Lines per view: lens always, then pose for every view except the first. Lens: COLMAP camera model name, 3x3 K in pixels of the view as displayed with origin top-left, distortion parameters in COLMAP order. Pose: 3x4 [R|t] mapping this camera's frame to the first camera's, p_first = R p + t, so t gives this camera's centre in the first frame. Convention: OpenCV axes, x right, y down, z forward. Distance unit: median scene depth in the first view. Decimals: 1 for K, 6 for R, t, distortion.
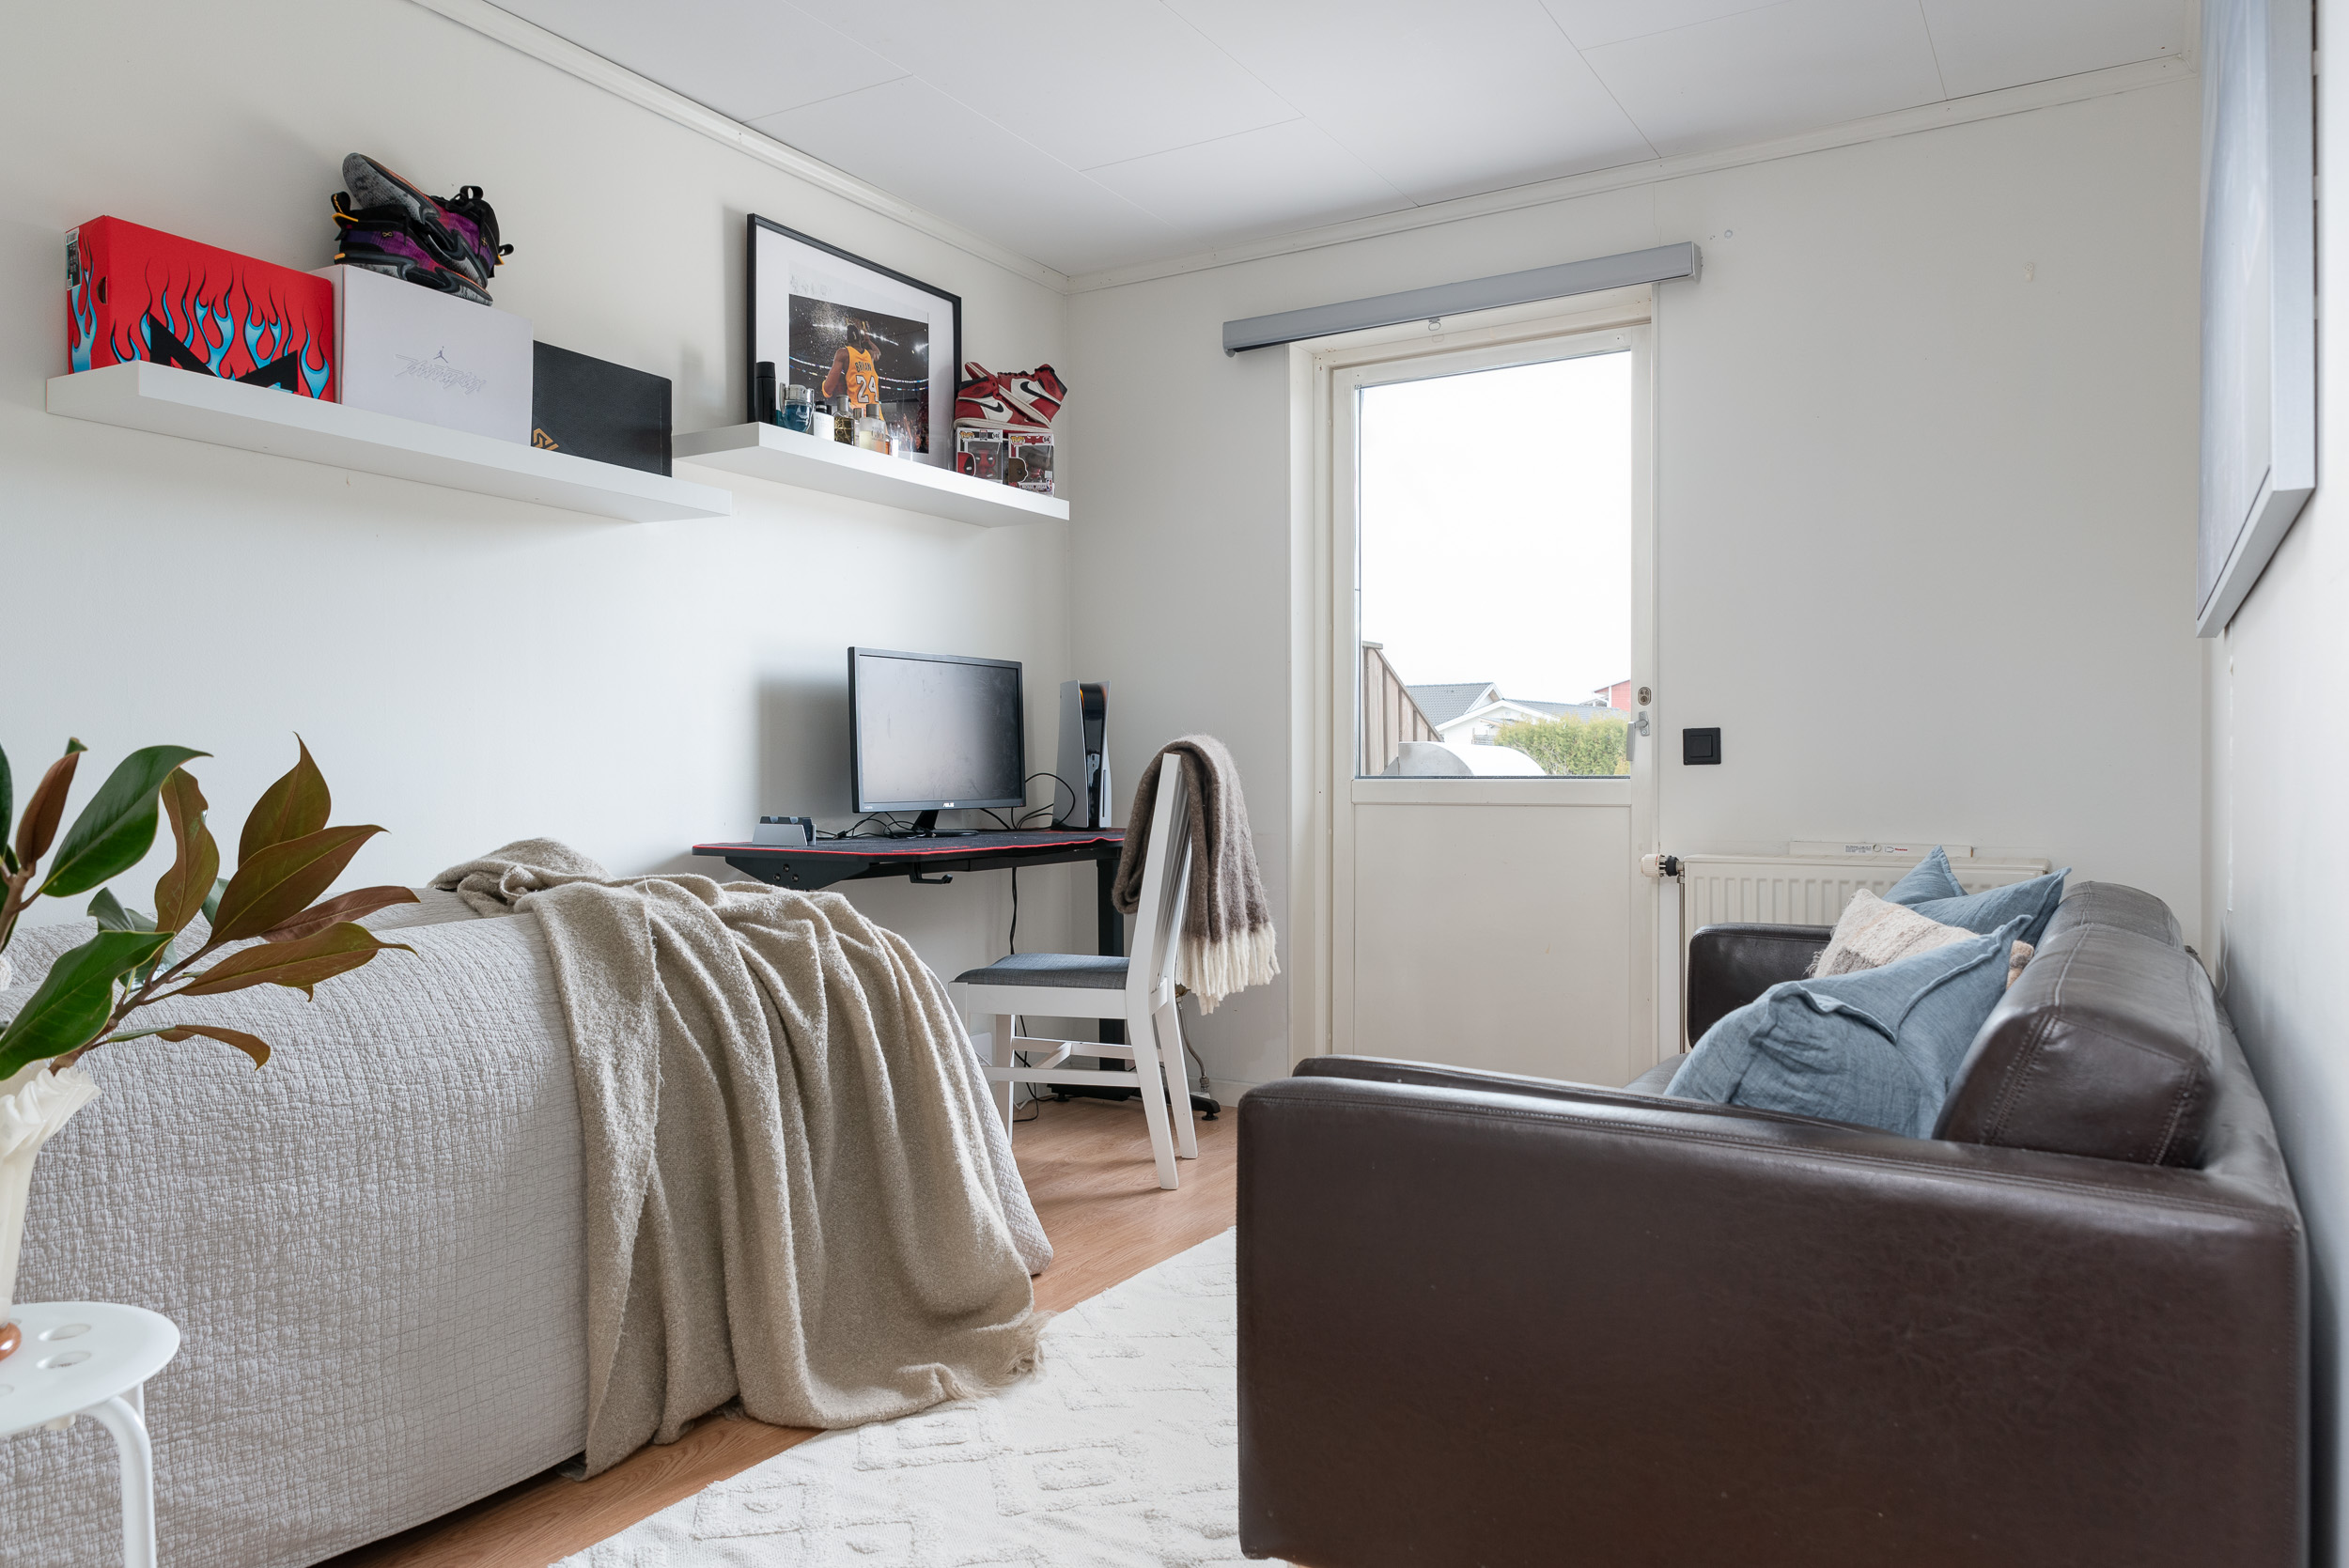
lens RADIAL K [[1539.4, 0, 1174.2], [0, 1539.4, 771.0], [0, 0, 1]] dist [0.004676, -0.000849]
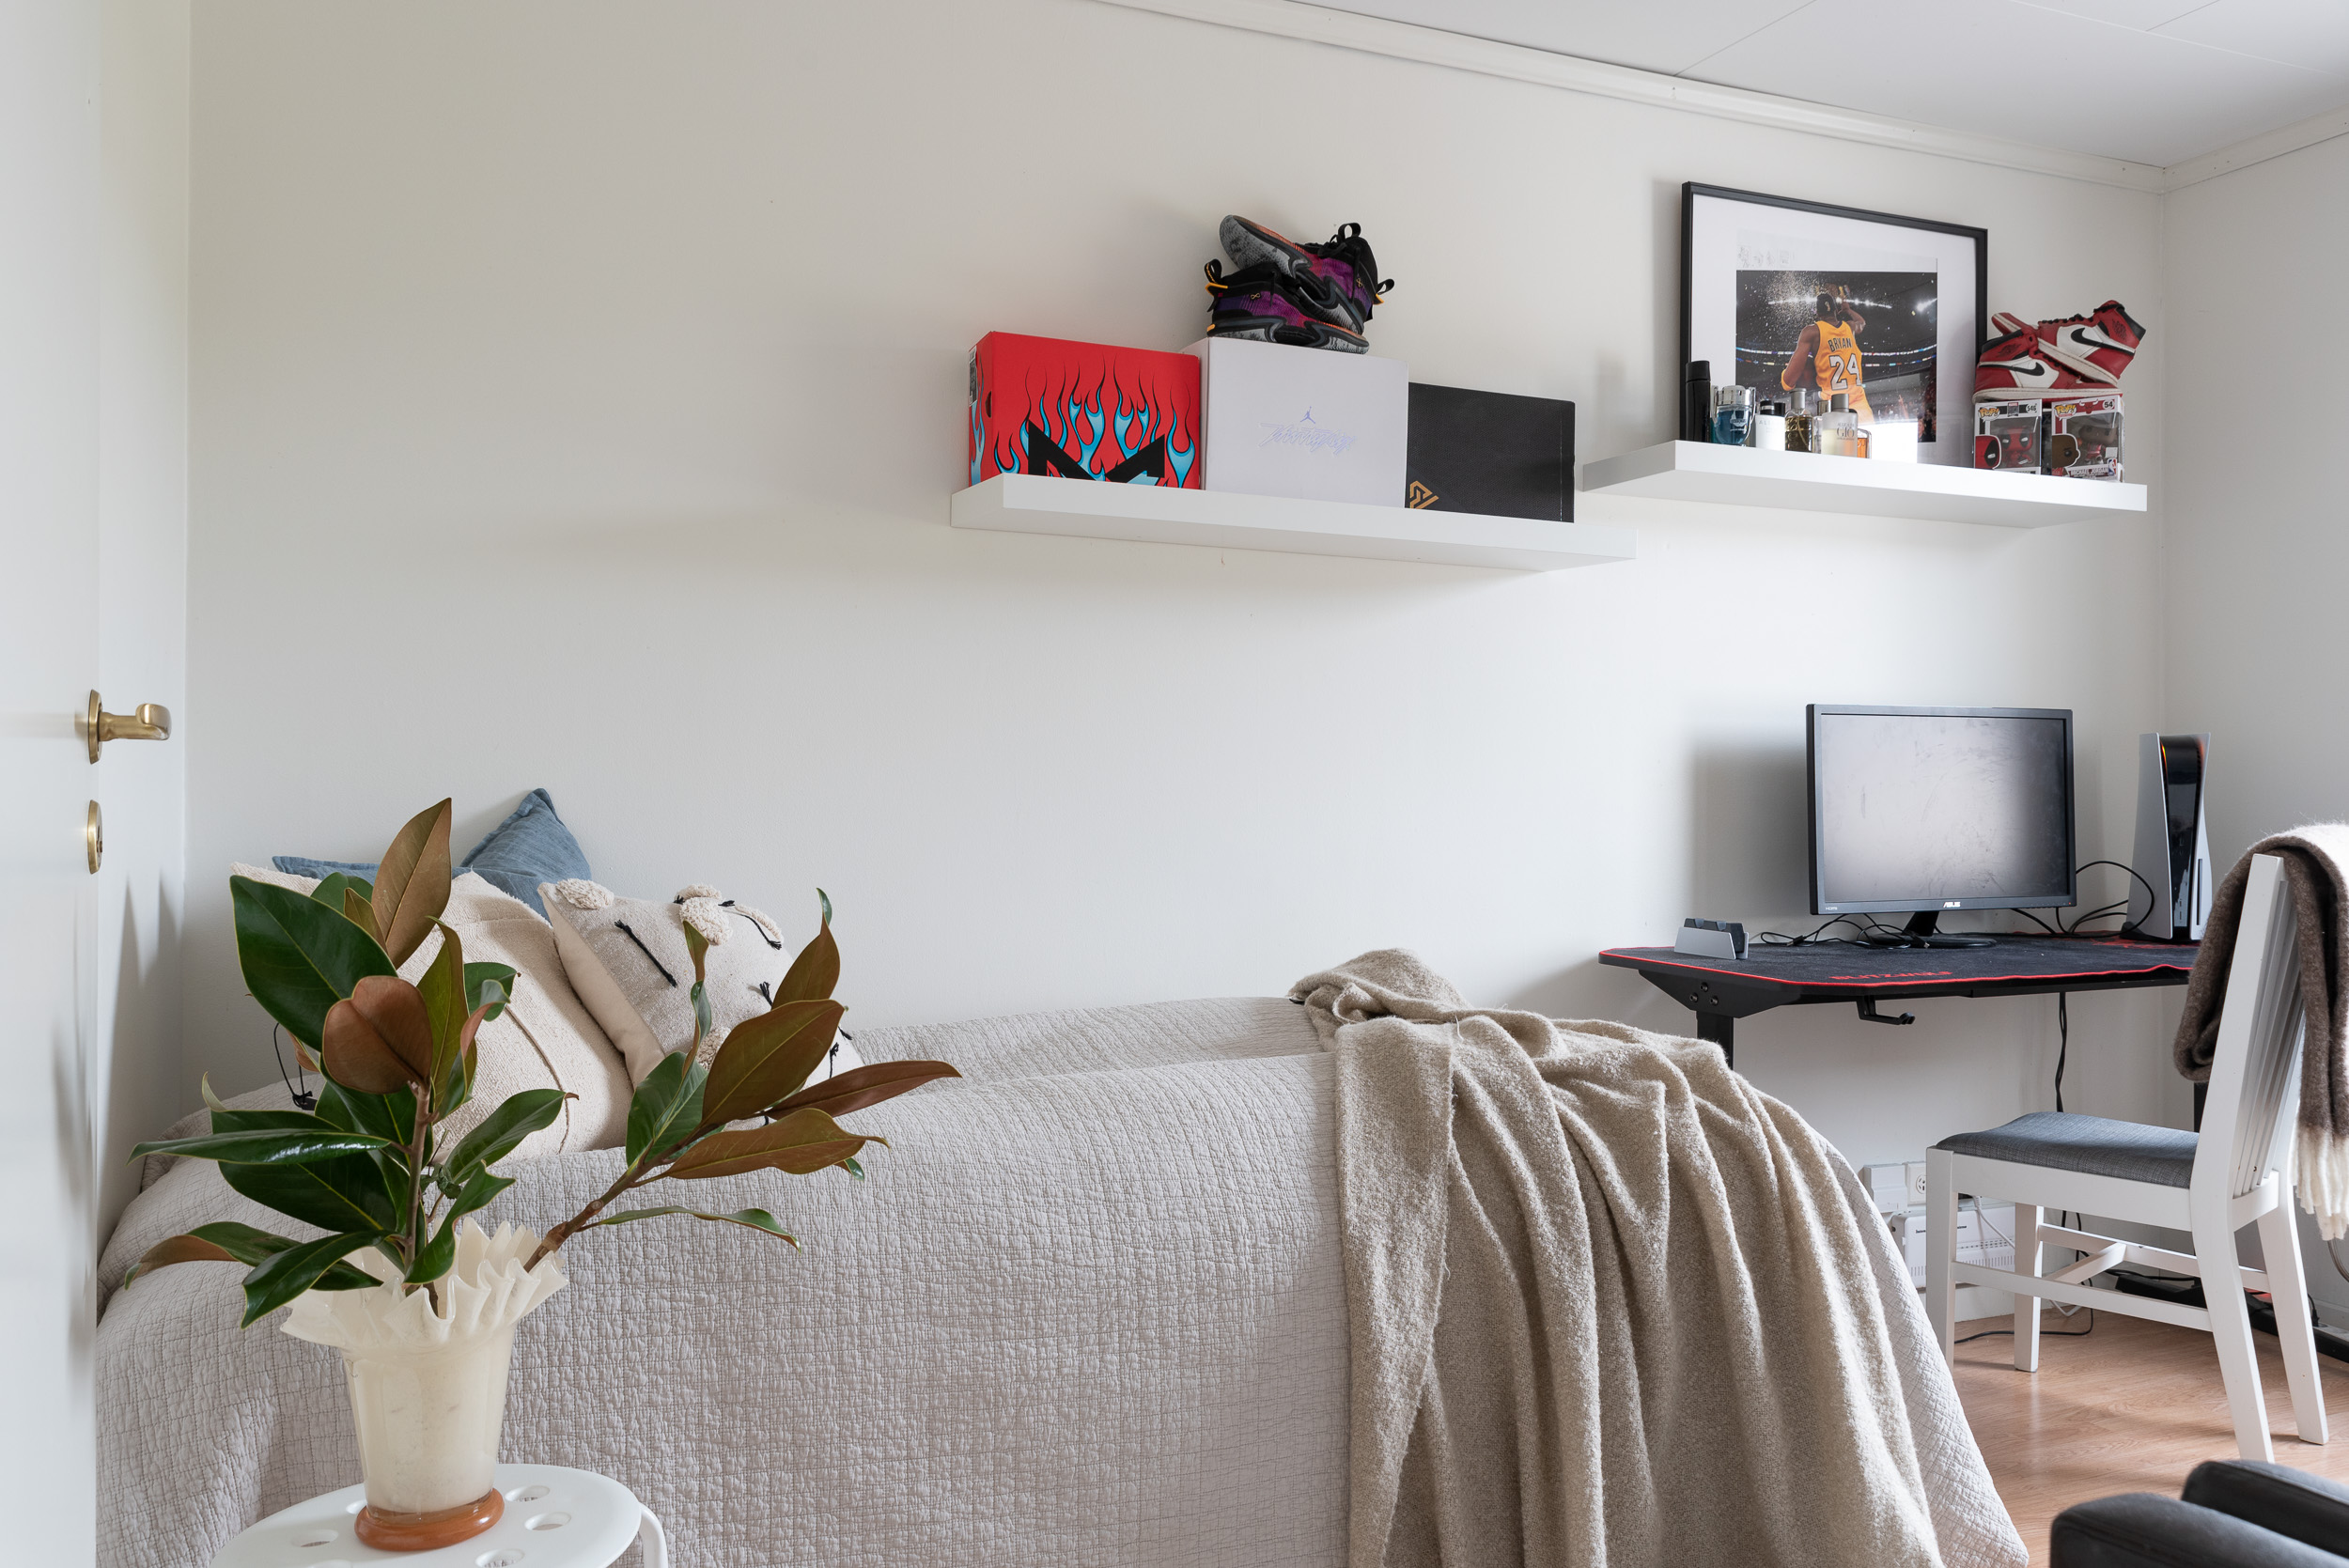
lens RADIAL K [[1802.8, 0, 1177.1], [0, 1802.8, 793.0], [0, 0, 1]] dist [0.002060, -0.005940]
pose [[0.813893, 0.004960, -0.580993, 0.100714], [-0.007106, 0.999974, -0.001418, -0.049546], [0.580971, 0.005283, 0.813907, 0.092170]]
